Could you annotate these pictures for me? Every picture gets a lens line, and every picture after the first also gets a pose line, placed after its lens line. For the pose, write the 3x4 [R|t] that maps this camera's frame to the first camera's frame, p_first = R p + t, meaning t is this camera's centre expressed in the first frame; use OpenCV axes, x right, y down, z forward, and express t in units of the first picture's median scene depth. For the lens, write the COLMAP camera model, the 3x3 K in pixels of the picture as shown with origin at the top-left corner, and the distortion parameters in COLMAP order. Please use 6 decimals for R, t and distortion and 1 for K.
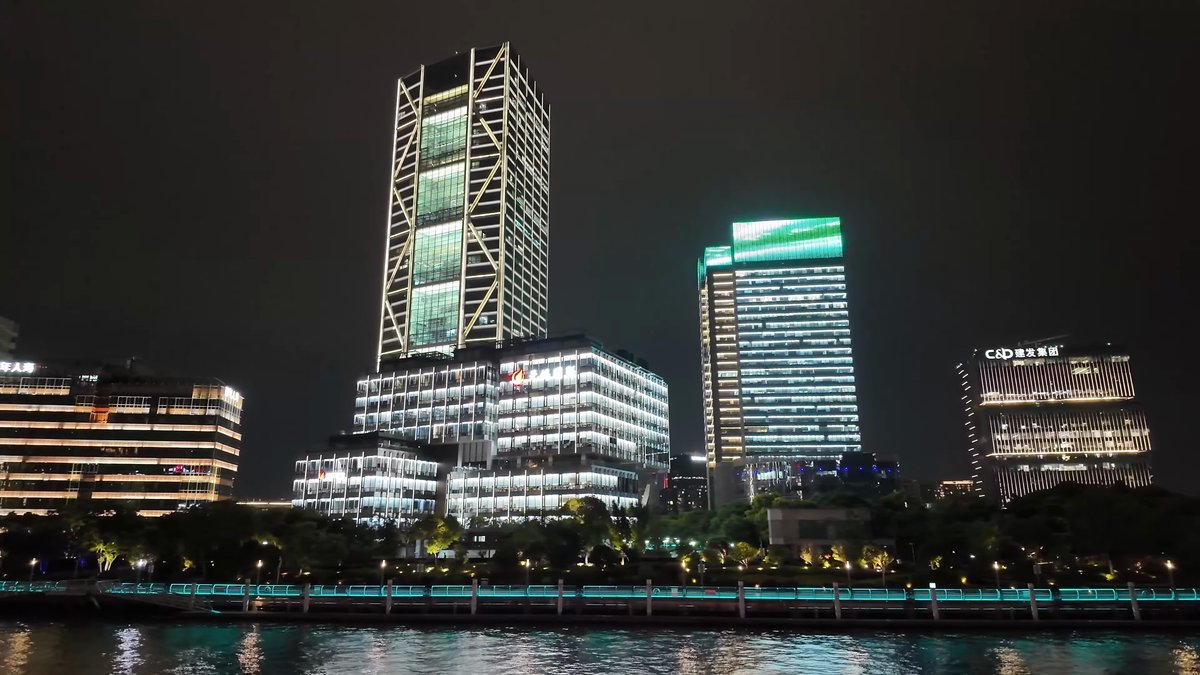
lens RADIAL K [[713.8, 0, 600.0], [0, 713.8, 337.5], [0, 0, 1]] dist [0.075401, -0.099284]
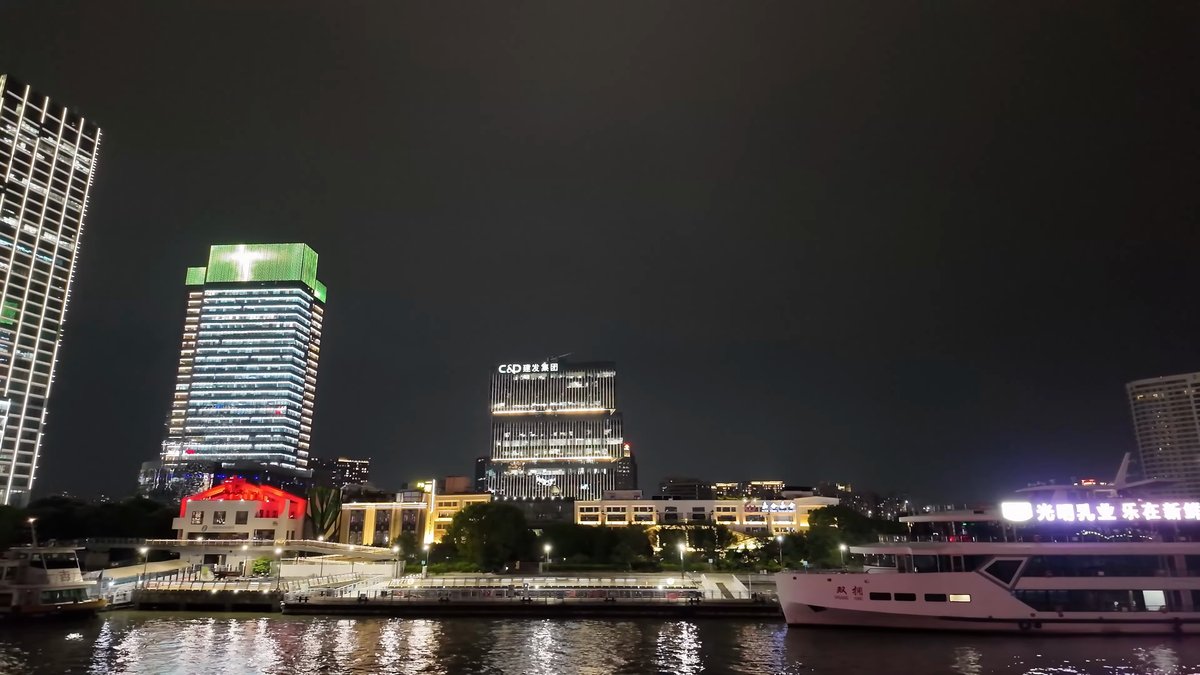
lens RADIAL K [[713.8, 0, 600.0], [0, 713.8, 337.5], [0, 0, 1]] dist [0.075401, -0.099284]
pose [[0.998683, 0.013734, 0.049427, 0.737255], [-0.013792, 0.999905, 0.000838, -0.032206], [-0.049411, -0.001518, 0.998777, -0.112928]]
